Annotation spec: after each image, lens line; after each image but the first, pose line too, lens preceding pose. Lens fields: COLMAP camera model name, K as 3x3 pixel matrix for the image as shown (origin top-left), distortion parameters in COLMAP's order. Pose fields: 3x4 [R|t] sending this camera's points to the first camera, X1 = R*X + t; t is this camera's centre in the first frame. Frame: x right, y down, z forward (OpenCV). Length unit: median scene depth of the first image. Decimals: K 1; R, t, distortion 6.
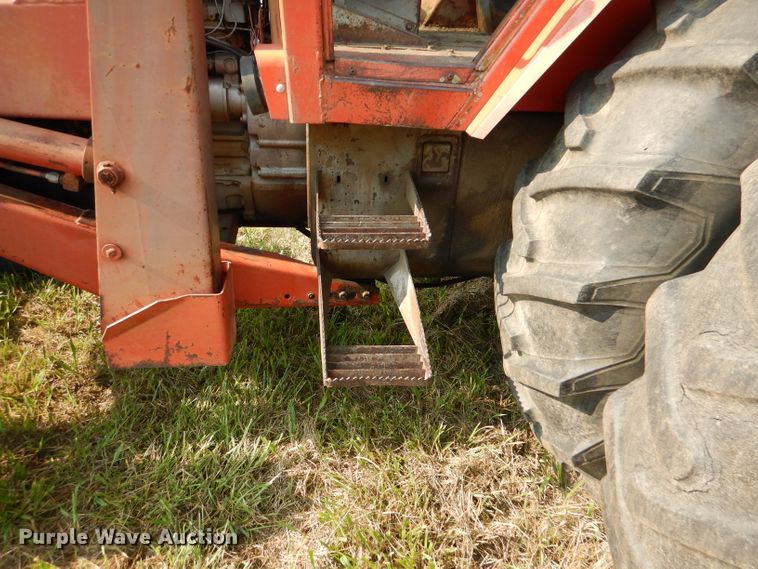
lens RADIAL K [[543.6, 0, 374.4], [0, 543.6, 286.1], [0, 0, 1]] dist [0.011146, -0.010244]
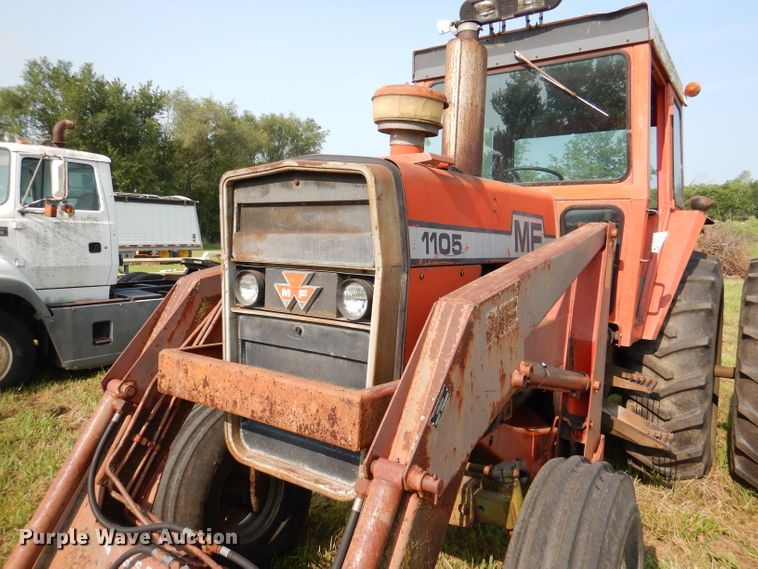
lens RADIAL K [[543.6, 0, 371.3], [0, 543.6, 282.6], [0, 0, 1]] dist [0.011146, -0.010244]
pose [[0.674051, -0.091728, 0.732967, -2.735392], [0.366520, 0.903031, -0.224048, -0.430233], [-0.641341, 0.419667, 0.642309, 0.007831]]
